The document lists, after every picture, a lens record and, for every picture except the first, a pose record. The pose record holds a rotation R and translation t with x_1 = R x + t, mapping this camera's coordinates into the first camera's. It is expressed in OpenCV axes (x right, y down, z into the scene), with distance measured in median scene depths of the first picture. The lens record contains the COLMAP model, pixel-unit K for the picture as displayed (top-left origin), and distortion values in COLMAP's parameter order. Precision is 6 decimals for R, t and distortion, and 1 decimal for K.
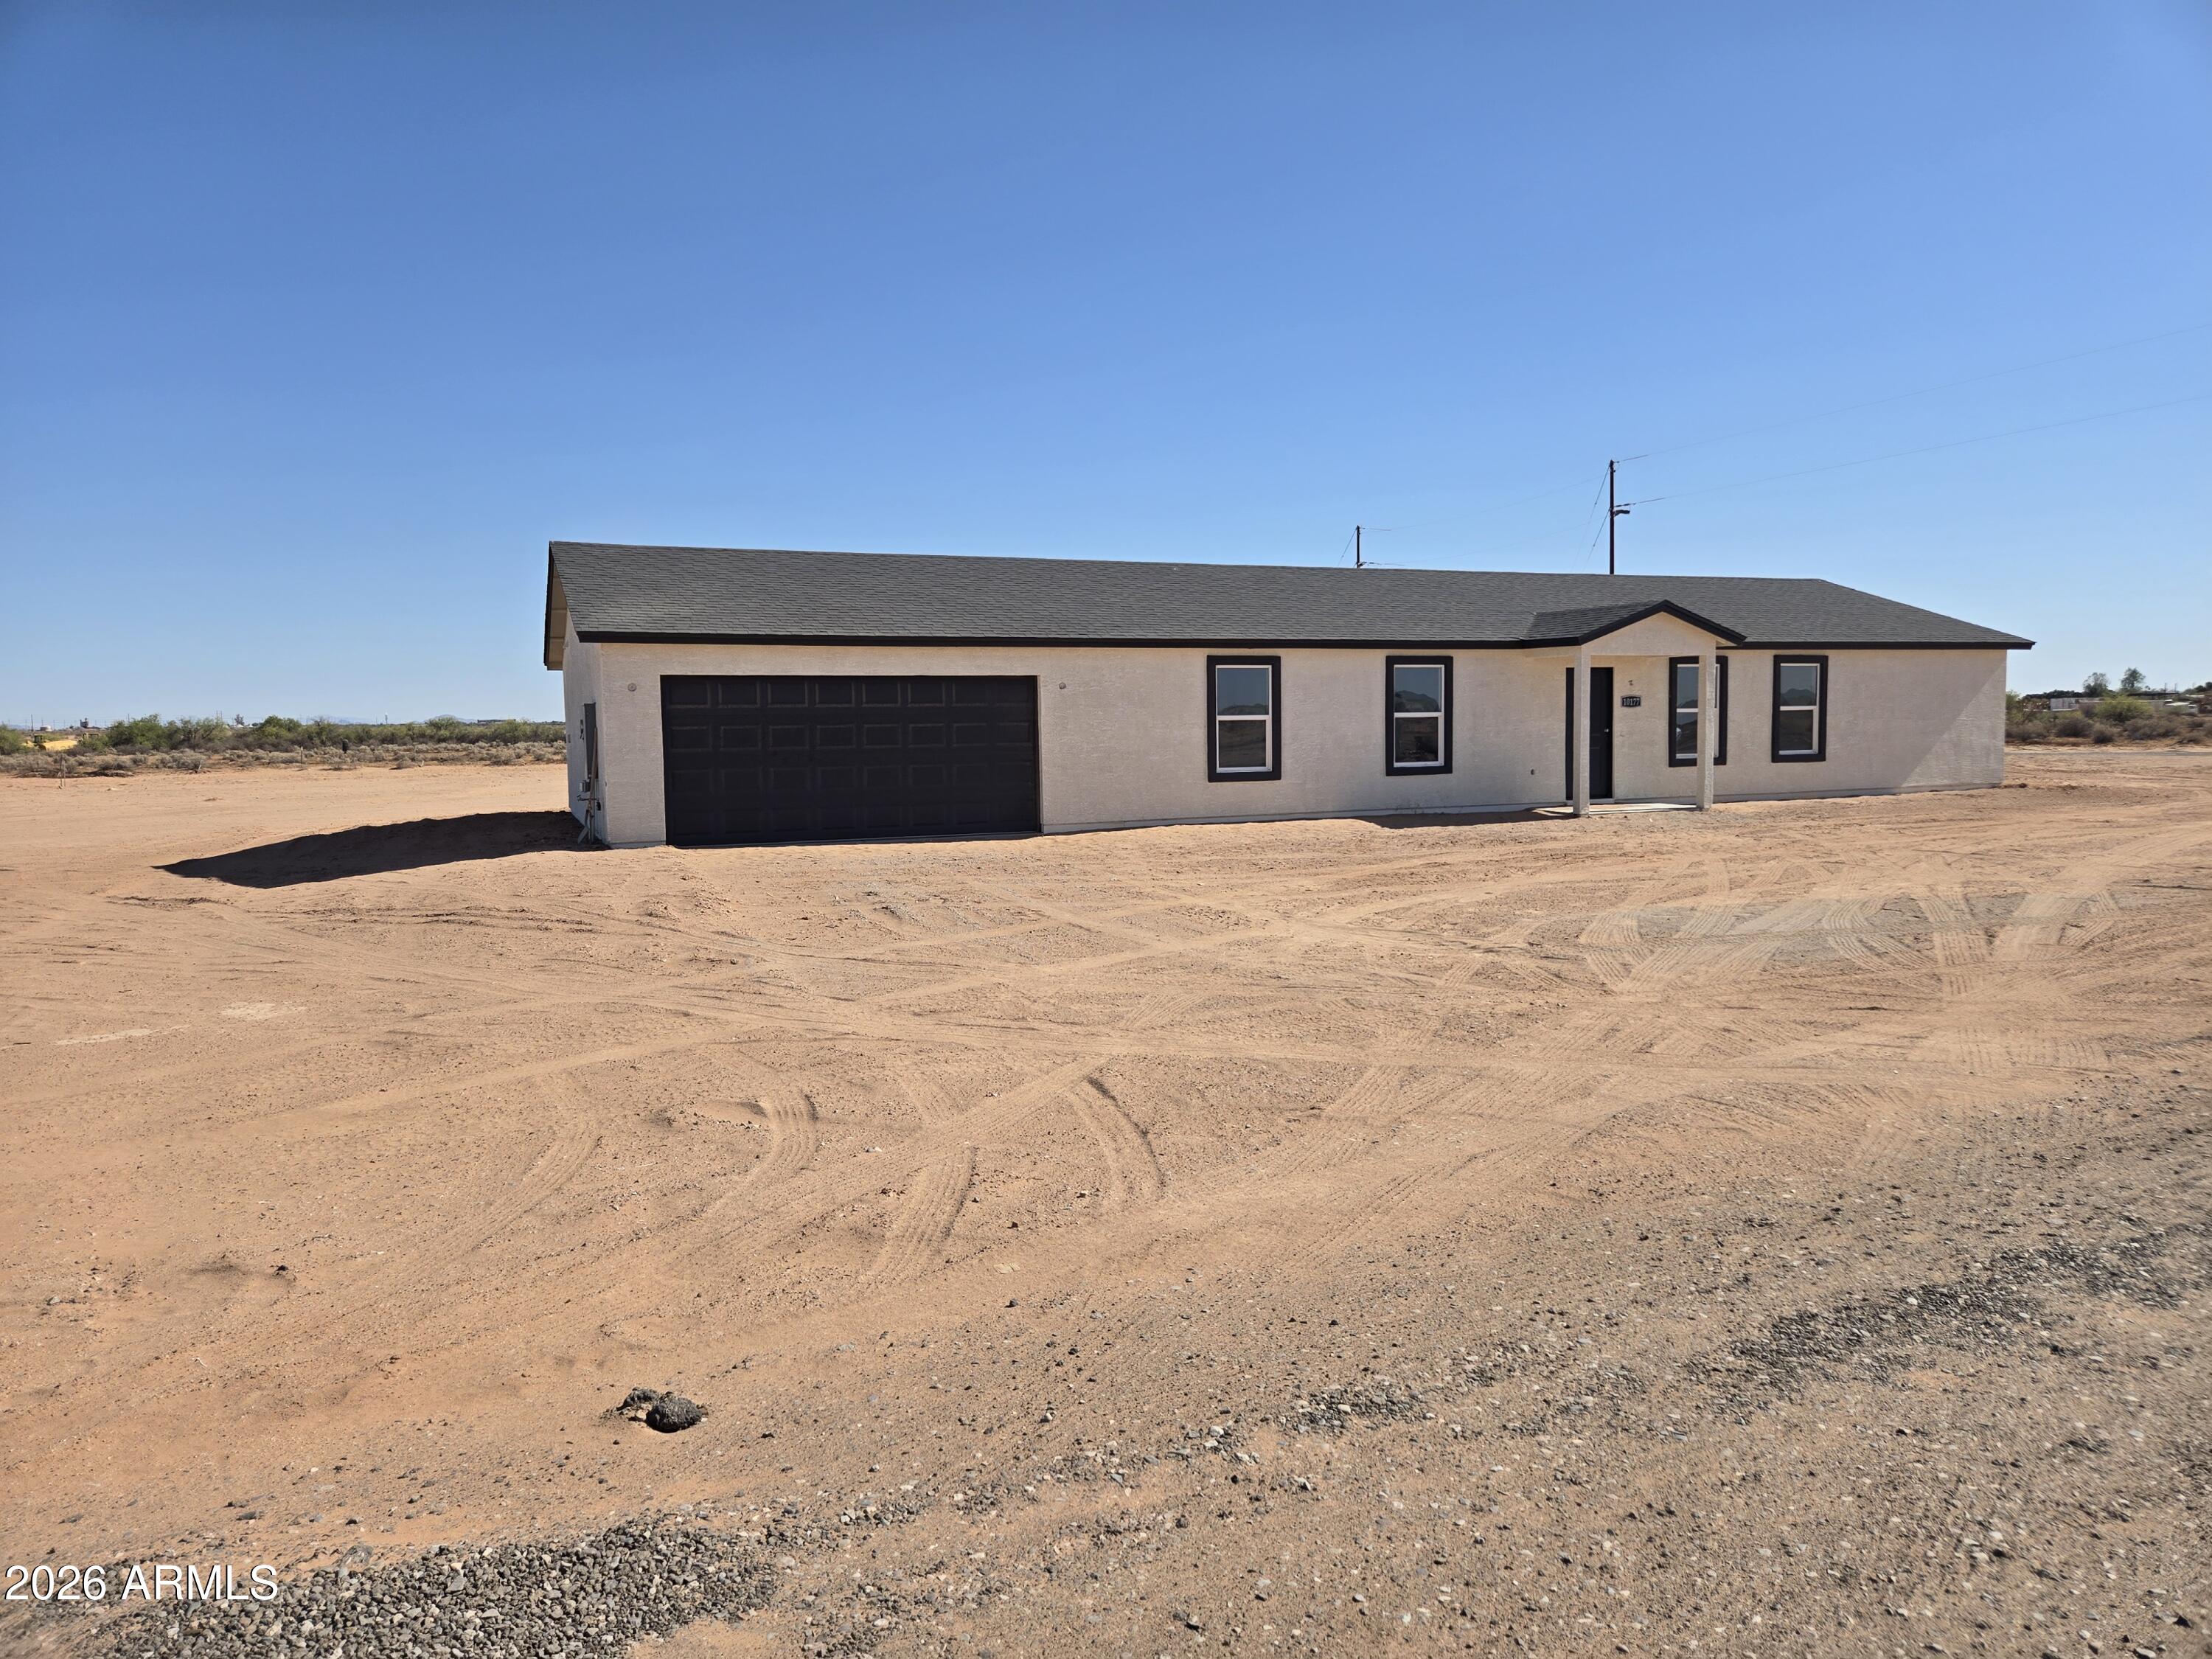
lens RADIAL K [[1427.1, 0, 1106.0], [0, 1427.1, 829.5], [0, 0, 1]] dist [0.080704, -0.071981]
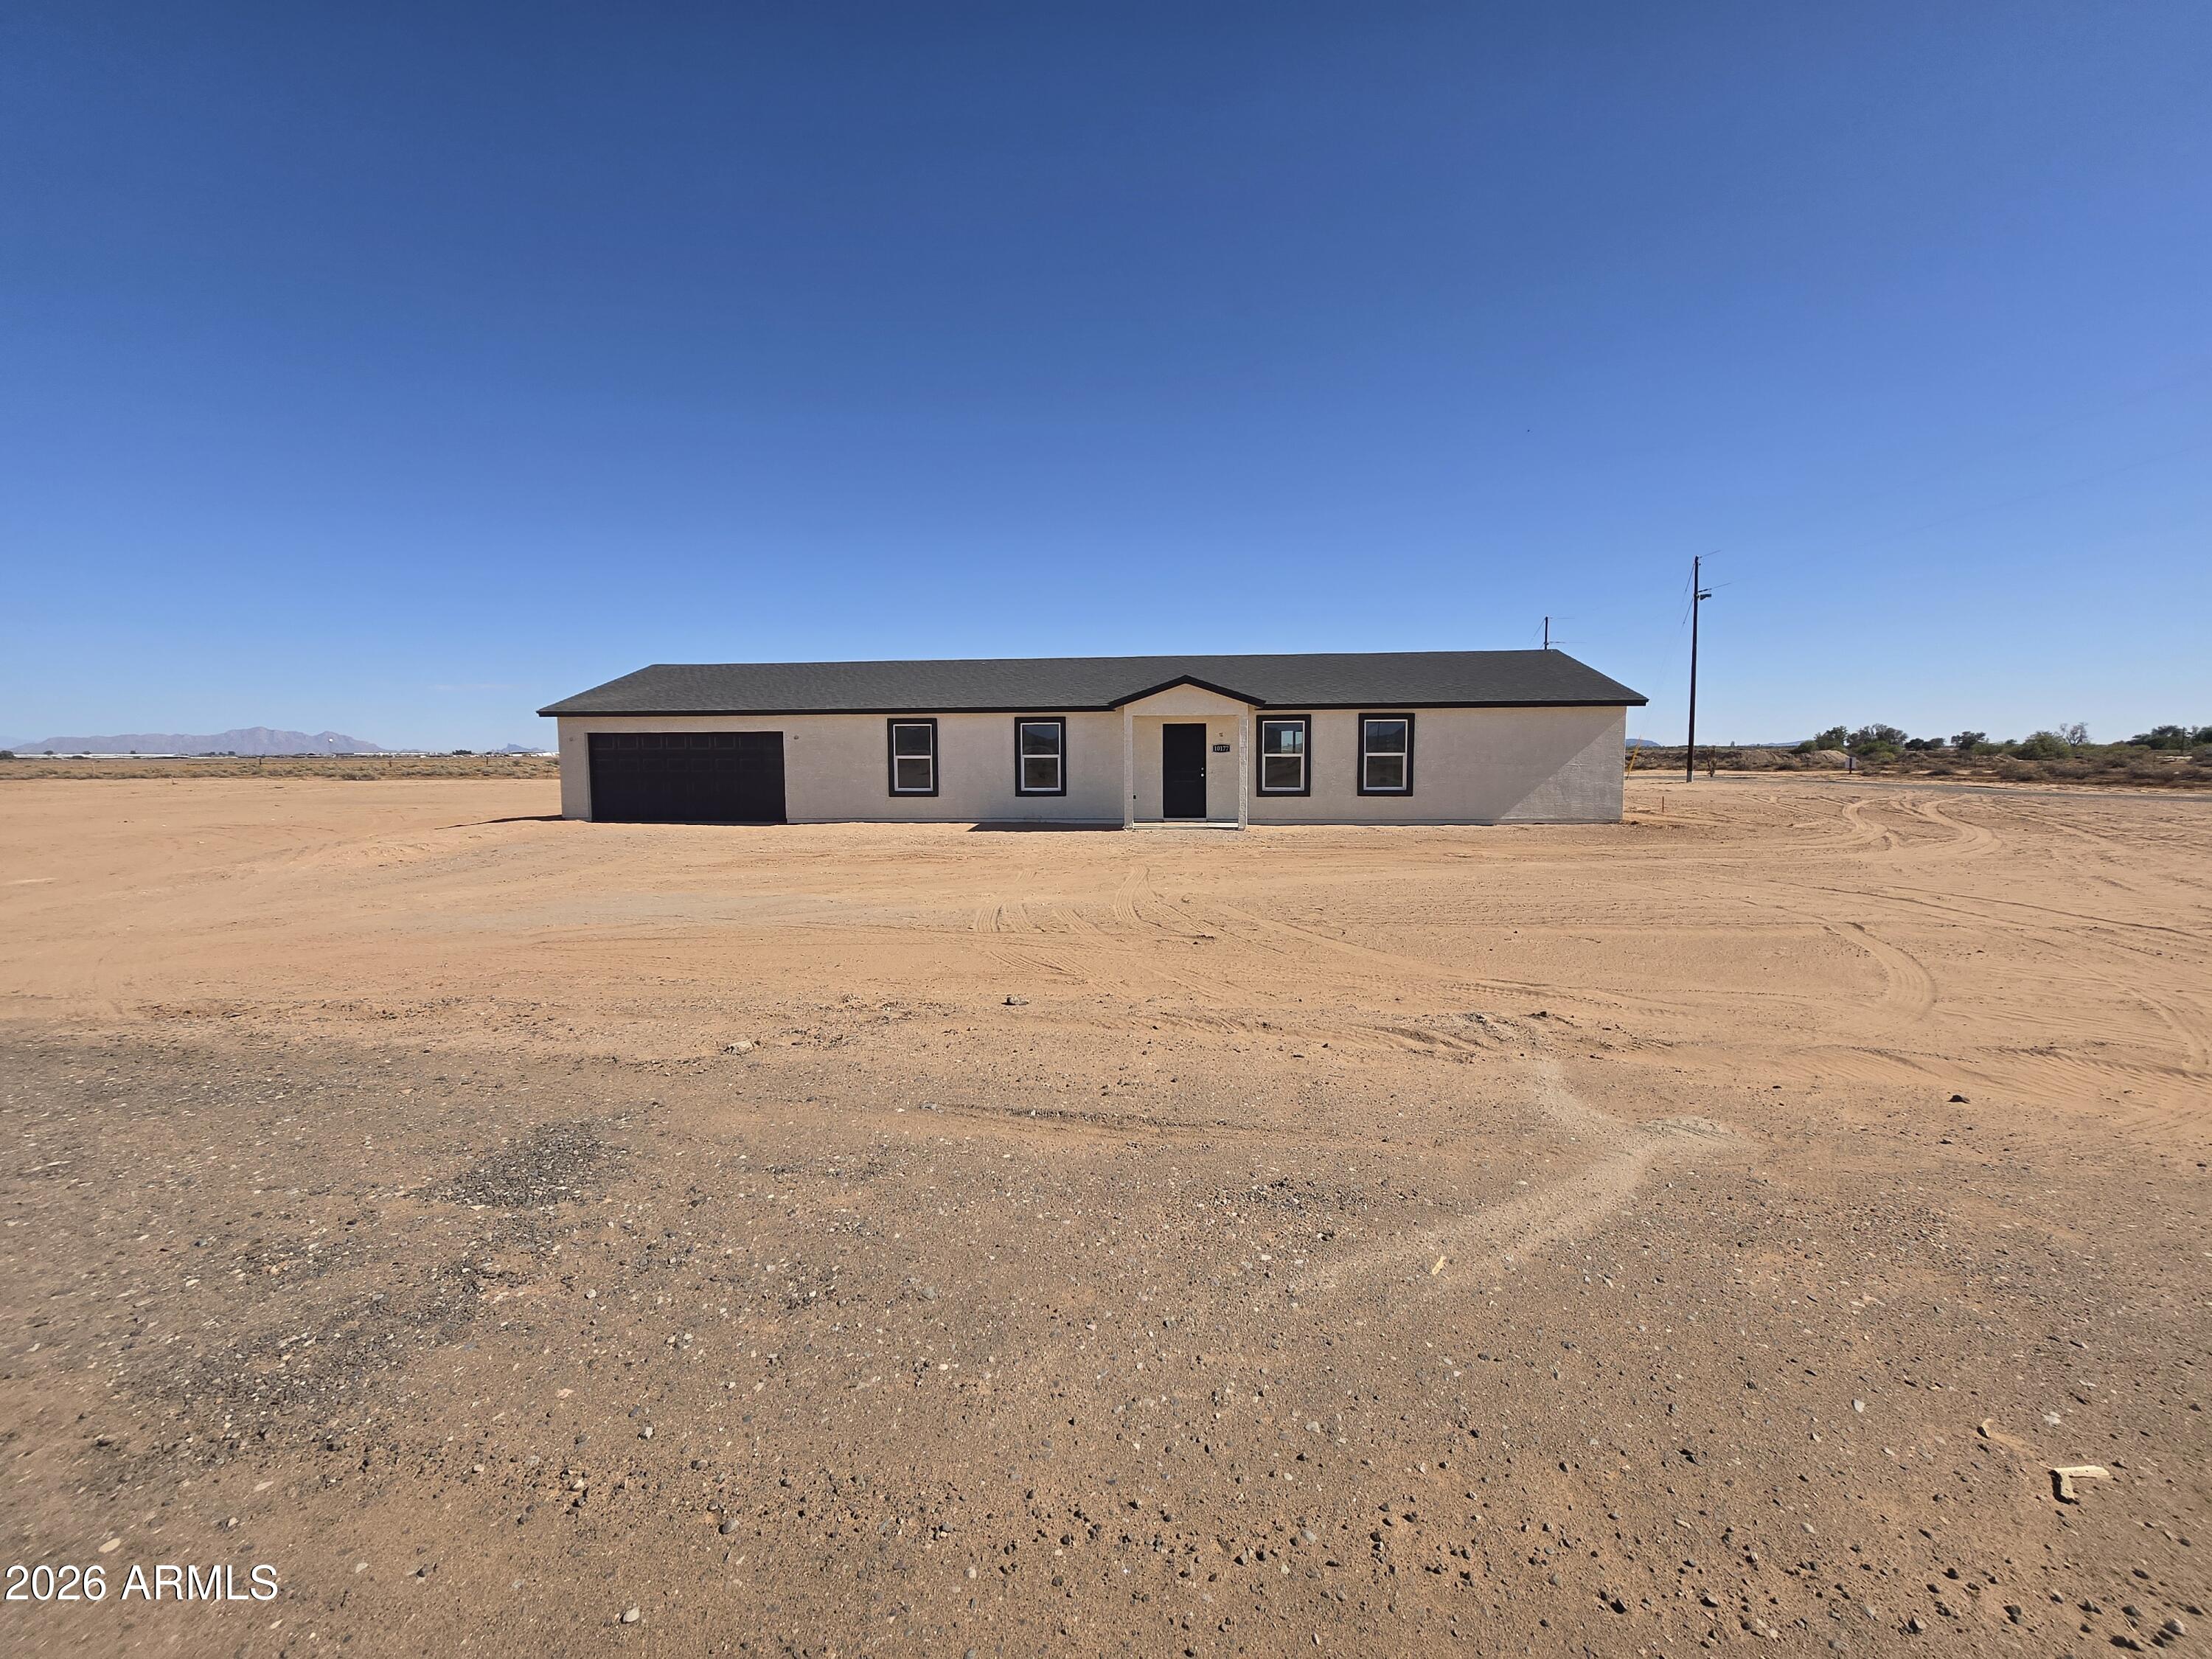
lens RADIAL K [[869.9, 0, 1098.7], [0, 869.9, 817.2], [0, 0, 1]] dist [0.001913, -0.000028]
pose [[0.885953, 0.041651, -0.461900, 0.673211], [-0.042866, 0.999050, 0.007867, -0.025397], [0.461789, 0.012830, 0.886897, 0.217734]]
